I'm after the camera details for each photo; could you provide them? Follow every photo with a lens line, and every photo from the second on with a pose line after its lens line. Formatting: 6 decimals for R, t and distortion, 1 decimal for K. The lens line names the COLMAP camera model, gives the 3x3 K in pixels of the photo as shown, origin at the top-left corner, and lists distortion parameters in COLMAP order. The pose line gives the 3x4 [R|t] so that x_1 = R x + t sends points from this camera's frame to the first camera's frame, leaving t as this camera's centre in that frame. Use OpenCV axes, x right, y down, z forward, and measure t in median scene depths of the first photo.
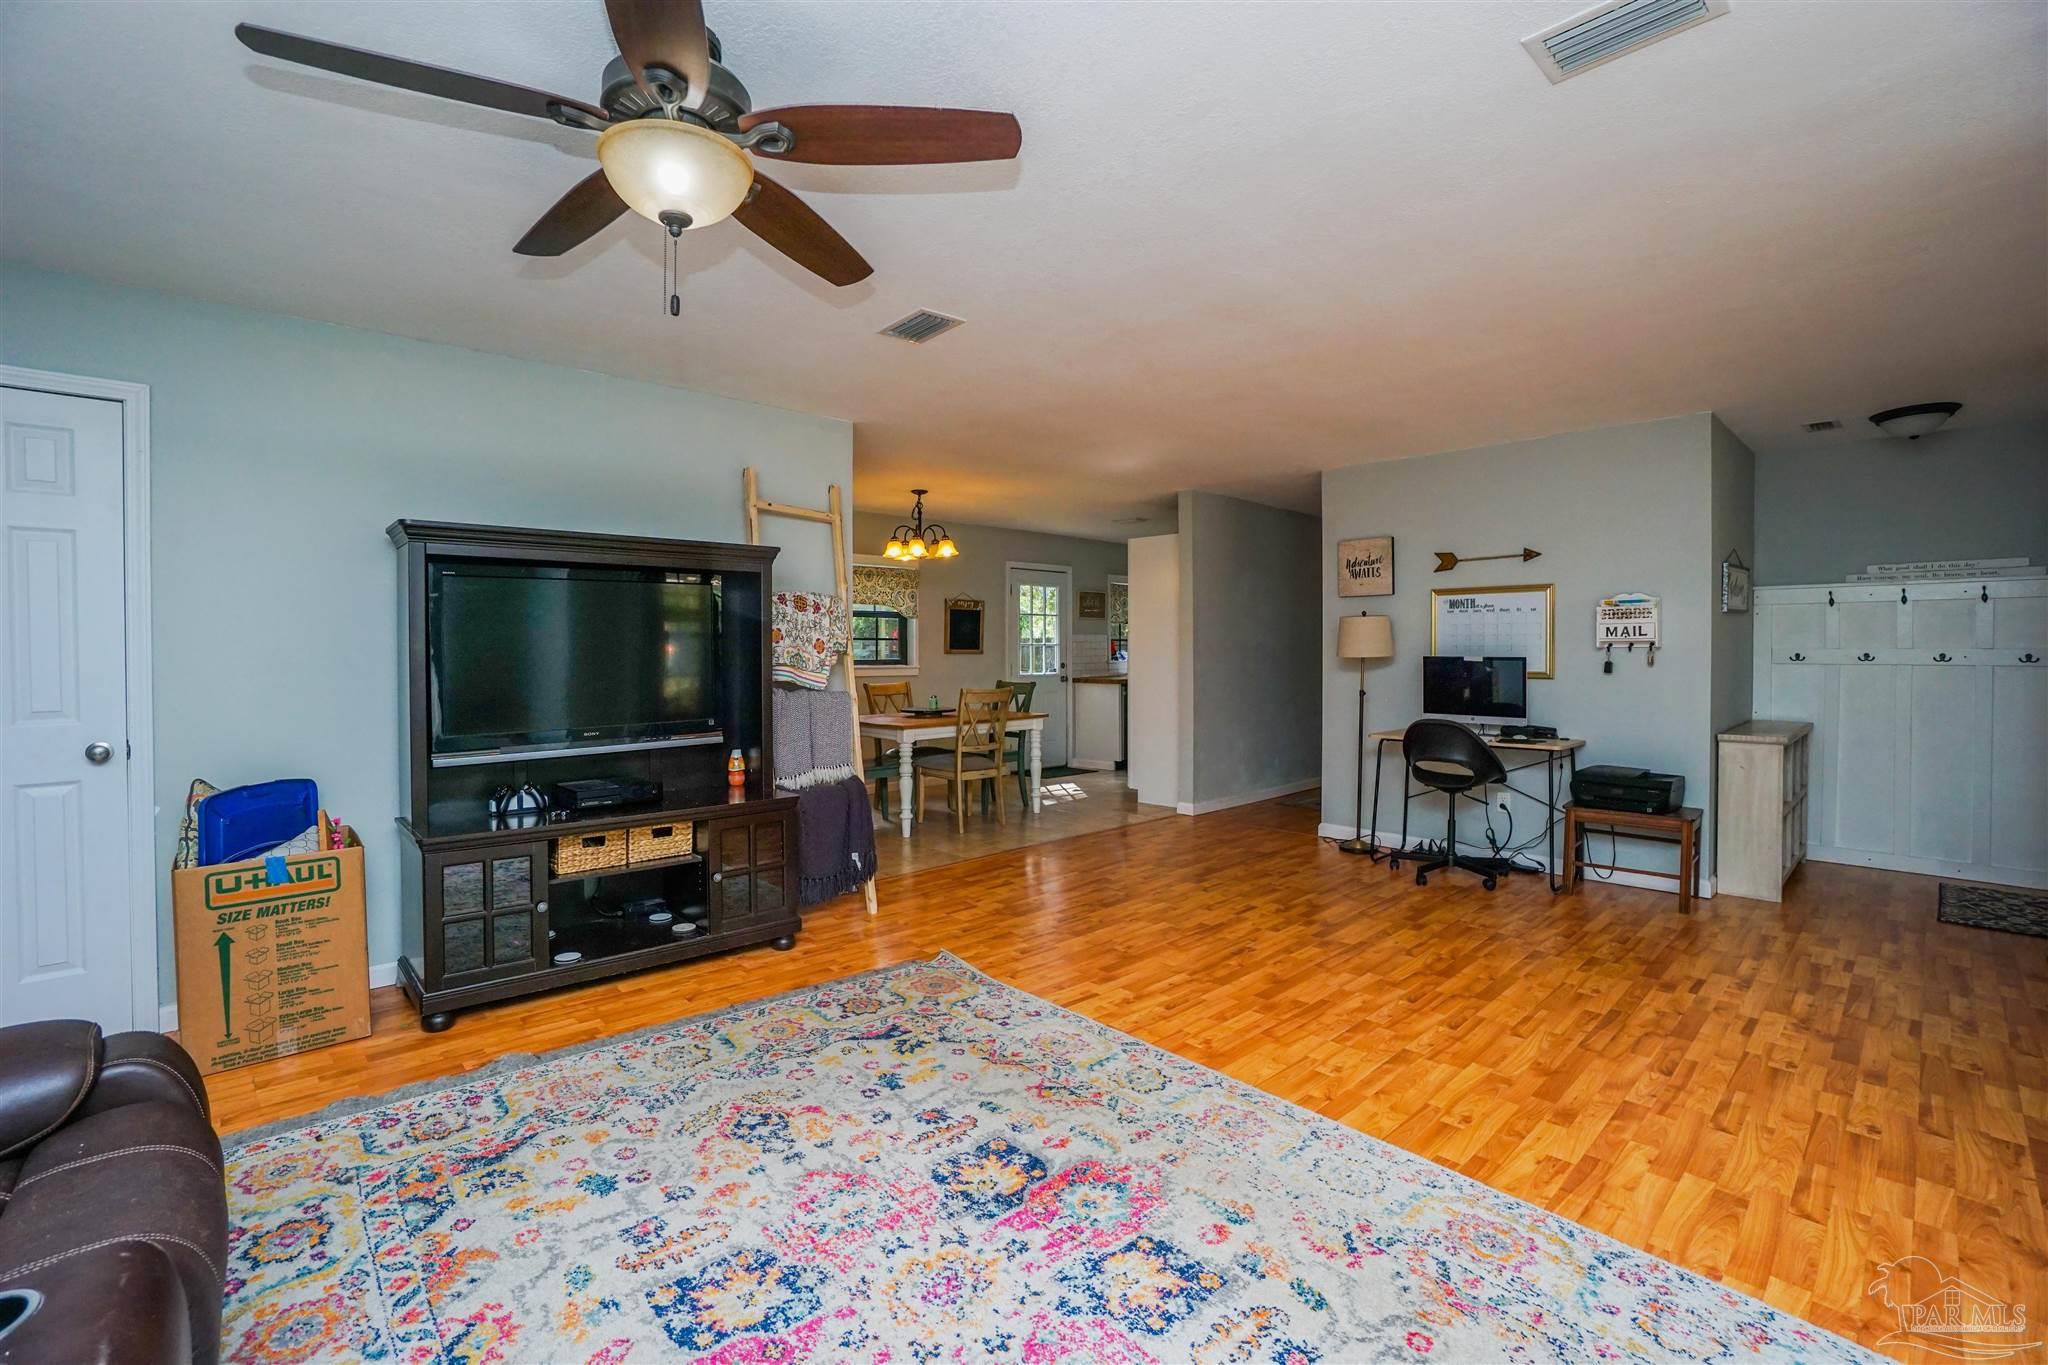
lens RADIAL K [[898.6, 0, 1006.0], [0, 898.6, 652.4], [0, 0, 1]] dist [-0.057319, 0.018743]
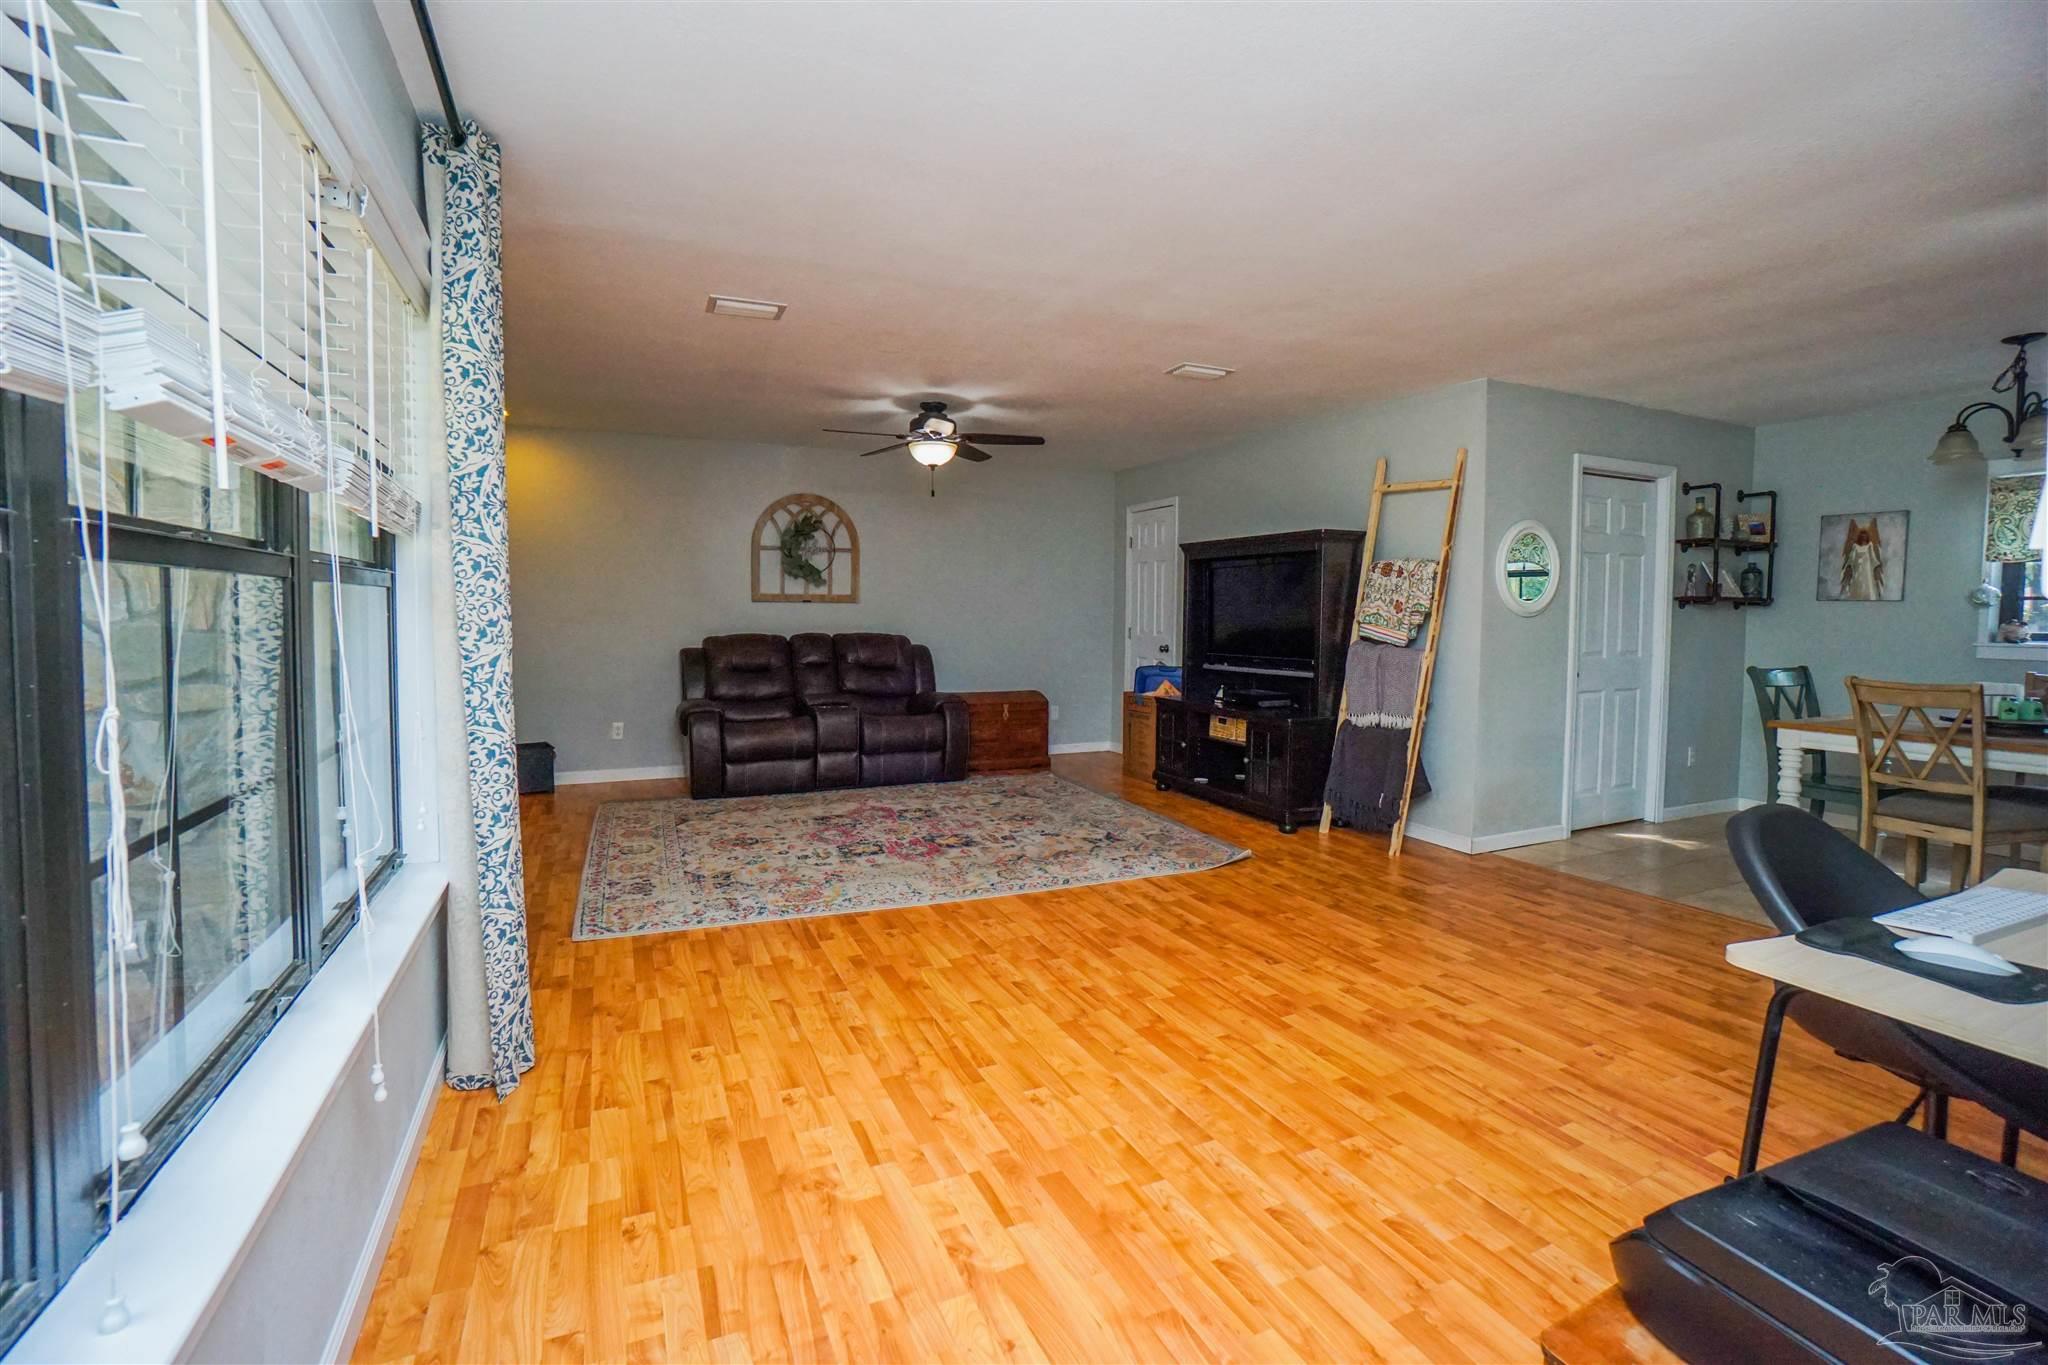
lens RADIAL K [[898.6, 0, 1007.1], [0, 898.6, 654.2], [0, 0, 1]] dist [-0.057319, 0.018743]
pose [[-0.322171, 0.045870, -0.945569, 1.466238], [-0.011908, 0.998550, 0.052497, 0.000061], [0.946606, 0.028173, -0.321158, 1.316606]]
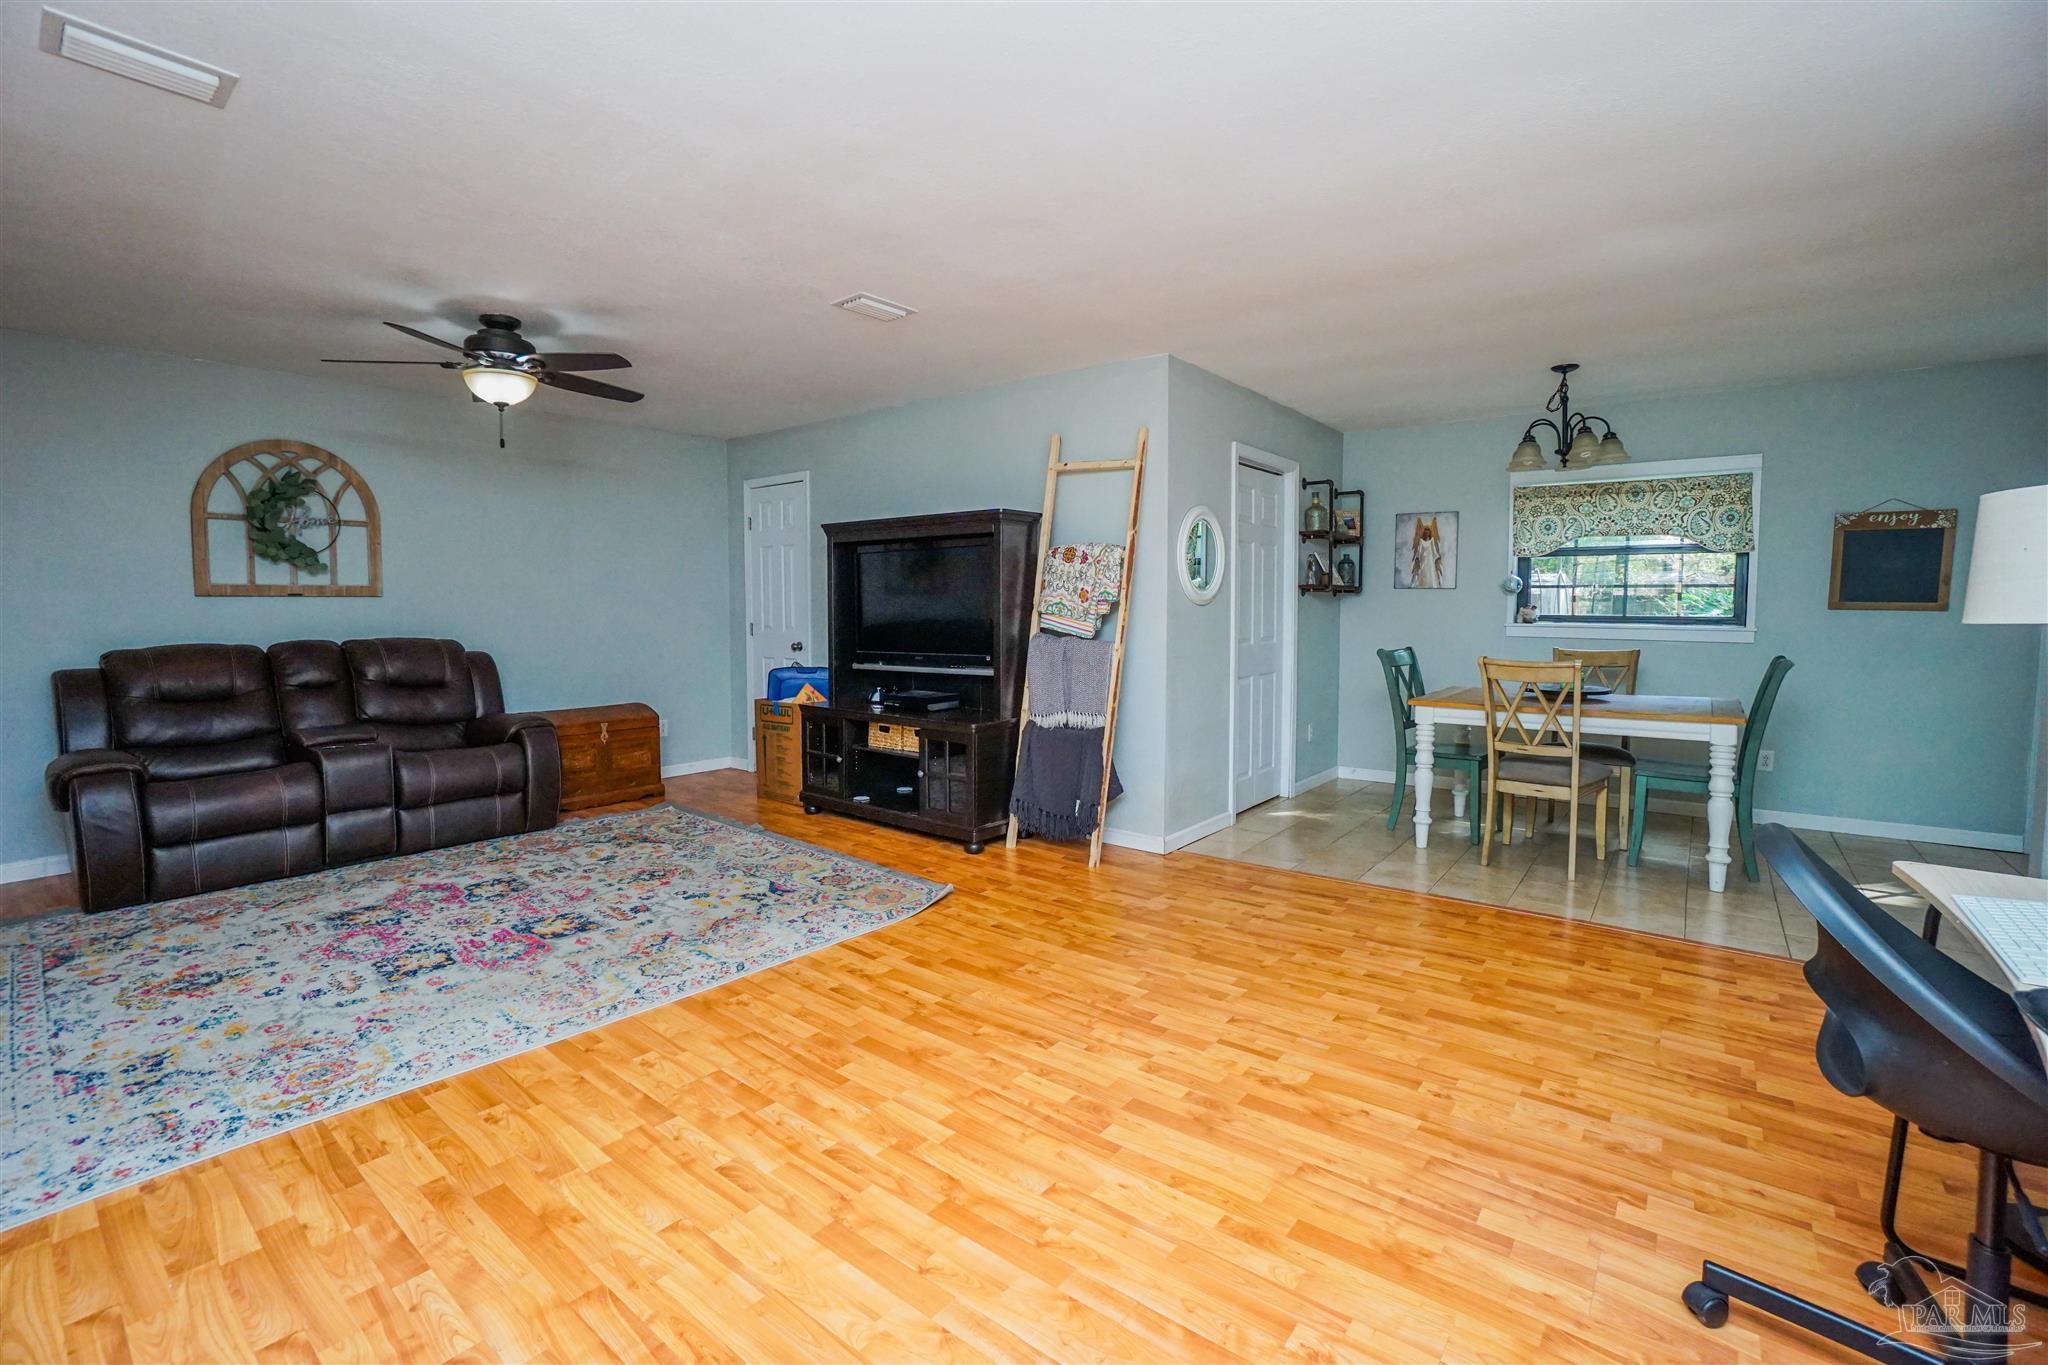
lens RADIAL K [[898.6, 0, 1007.0], [0, 898.6, 656.5], [0, 0, 1]] dist [-0.057319, 0.018743]
pose [[0.140129, 0.059441, -0.988347, 1.175954], [-0.004370, 0.998224, 0.059416, 0.003315], [0.990124, -0.004007, 0.140140, 1.128903]]
